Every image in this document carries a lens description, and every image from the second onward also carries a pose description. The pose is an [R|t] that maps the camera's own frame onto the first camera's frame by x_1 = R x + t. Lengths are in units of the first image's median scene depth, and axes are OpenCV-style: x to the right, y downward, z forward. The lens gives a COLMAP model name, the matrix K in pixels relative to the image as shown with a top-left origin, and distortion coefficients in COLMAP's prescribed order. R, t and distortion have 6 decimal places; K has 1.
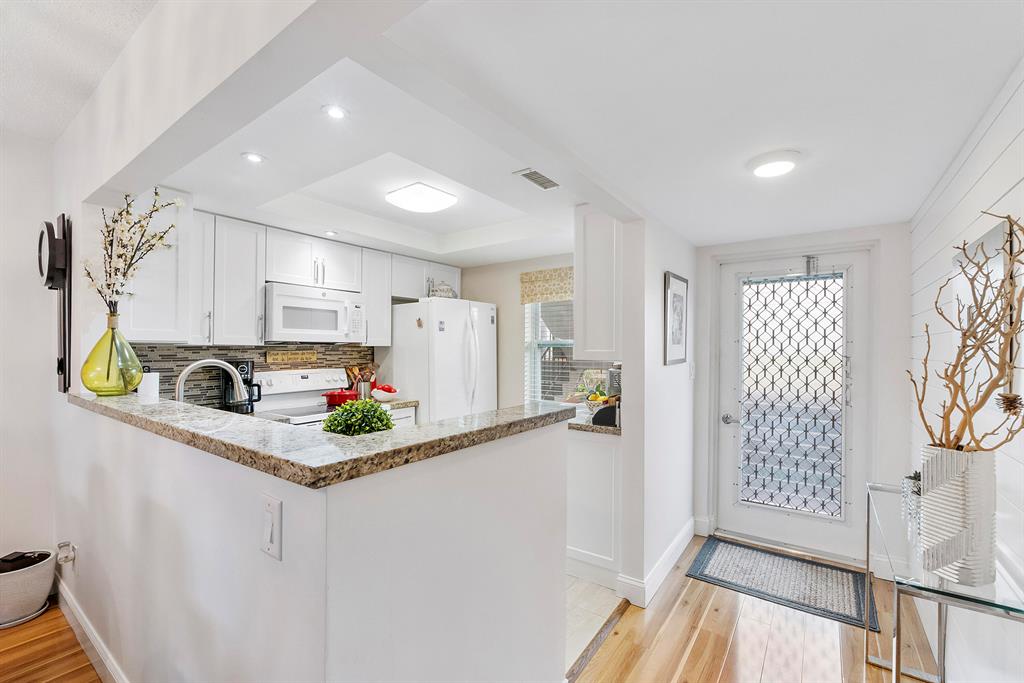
lens RADIAL K [[433.5, 0, 510.7], [0, 433.5, 351.5], [0, 0, 1]] dist [-0.003161, -0.000561]
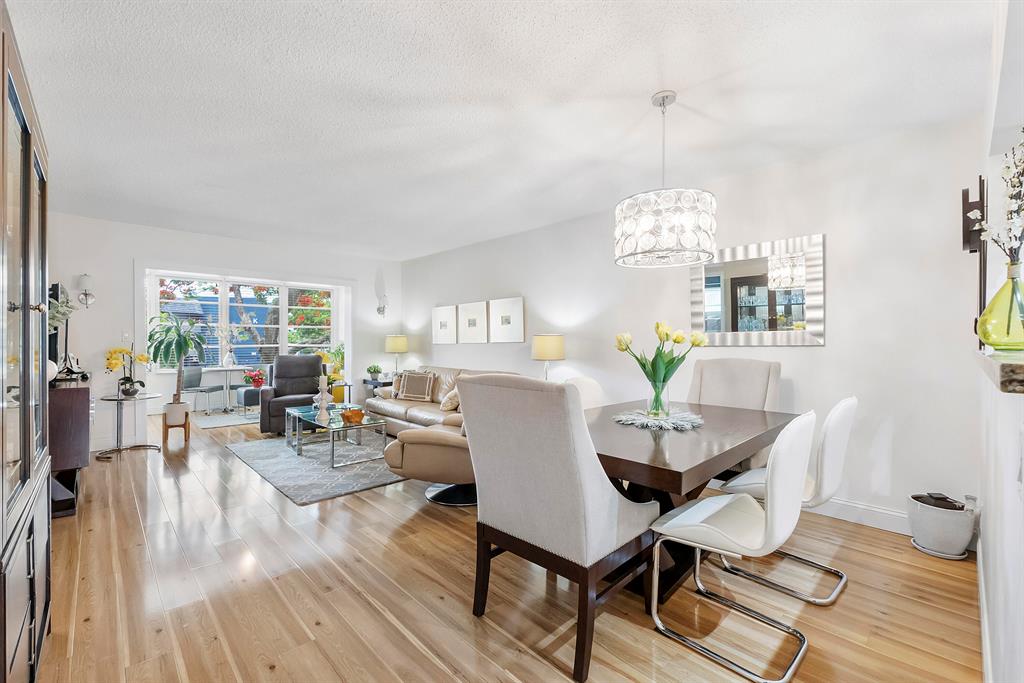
lens RADIAL K [[434.3, 0, 511.5], [0, 434.3, 343.9], [0, 0, 1]] dist [-0.003300, -0.000854]
pose [[-0.179273, 0.001538, -0.983798, 0.116864], [-0.012793, 0.999911, 0.003895, 0.062937], [0.983716, 0.013284, -0.179238, 0.071570]]
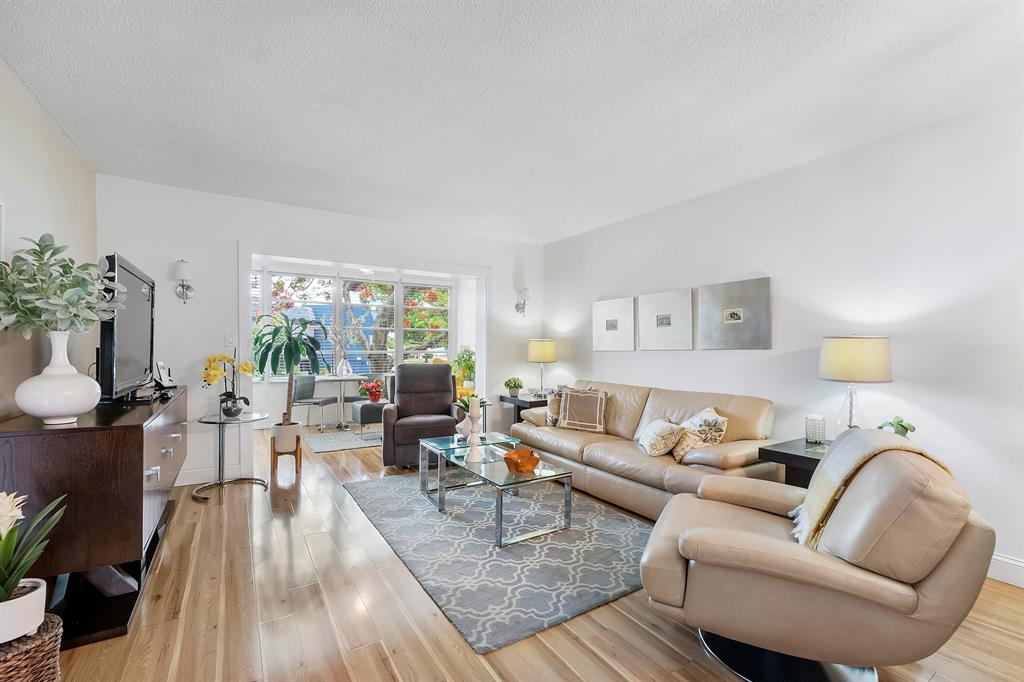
lens RADIAL K [[433.5, 0, 510.7], [0, 433.5, 351.0], [0, 0, 1]] dist [-0.003161, -0.000561]
pose [[-0.367487, 0.002735, -0.930025, -0.313466], [-0.016699, 0.999815, 0.009539, 0.066669], [0.929879, 0.019036, -0.367373, -0.373725]]
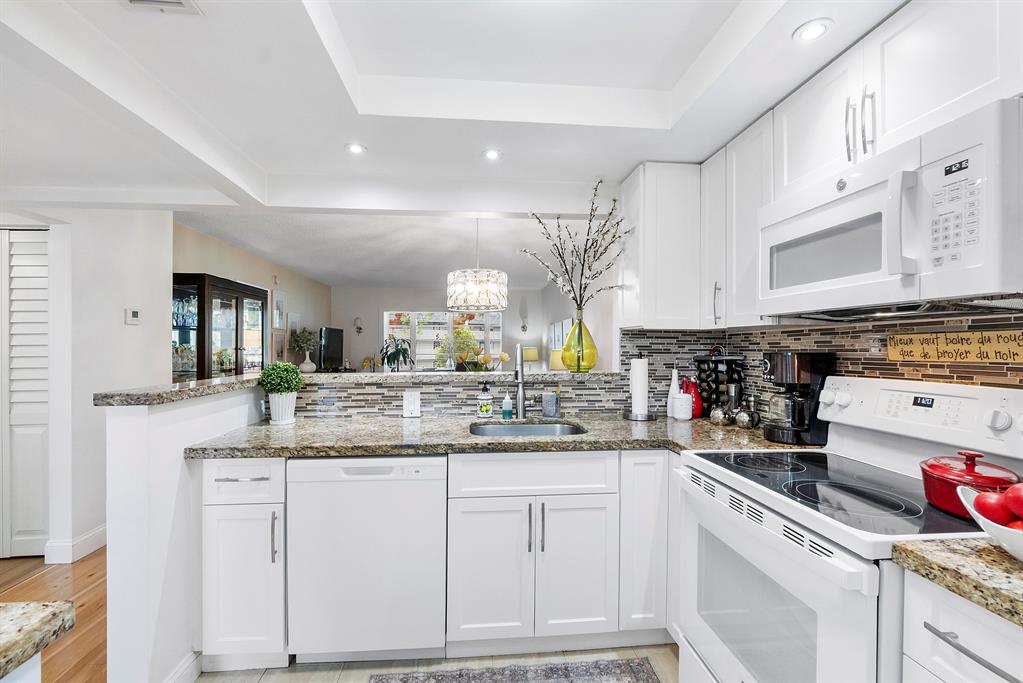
lens RADIAL K [[437.8, 0, 509.5], [0, 437.8, 344.9], [0, 0, 1]] dist [-0.001307, -0.000340]
pose [[-0.756113, -0.003499, -0.654431, 0.050080], [-0.006474, 0.999977, 0.002133, 0.012344], [0.654409, 0.005850, -0.756118, 1.189881]]
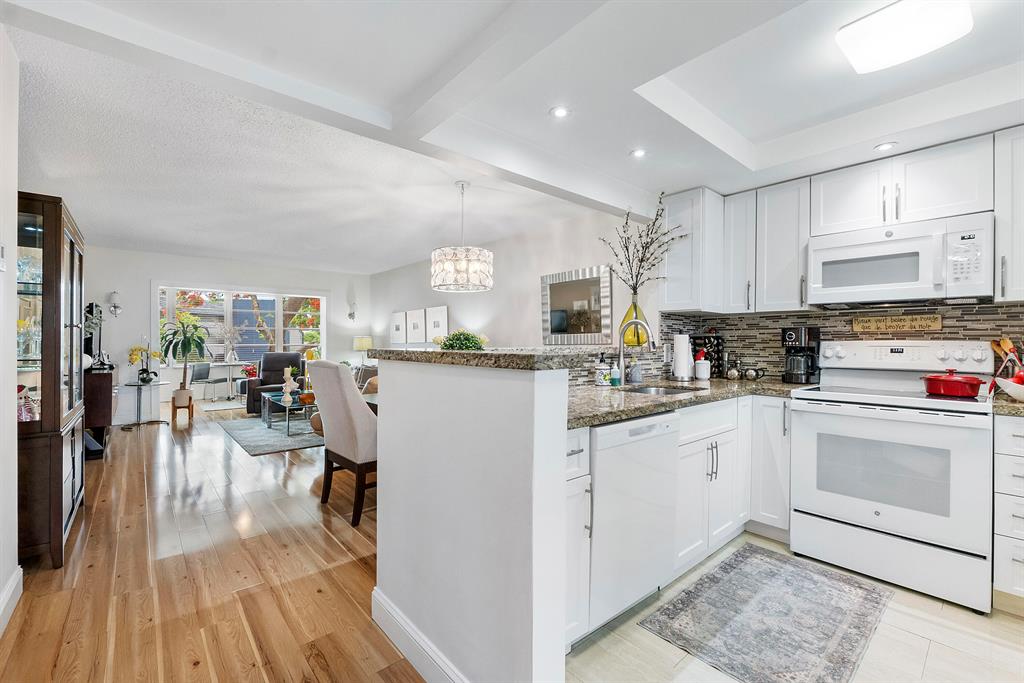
lens RADIAL K [[437.0, 0, 516.2], [0, 437.0, 341.2], [0, 0, 1]] dist [-0.003361, -0.000996]
pose [[-0.226800, -0.003912, -0.973934, 0.442602], [-0.011082, 0.999938, -0.001436, 0.057769], [0.973878, 0.010467, -0.226829, 0.609055]]
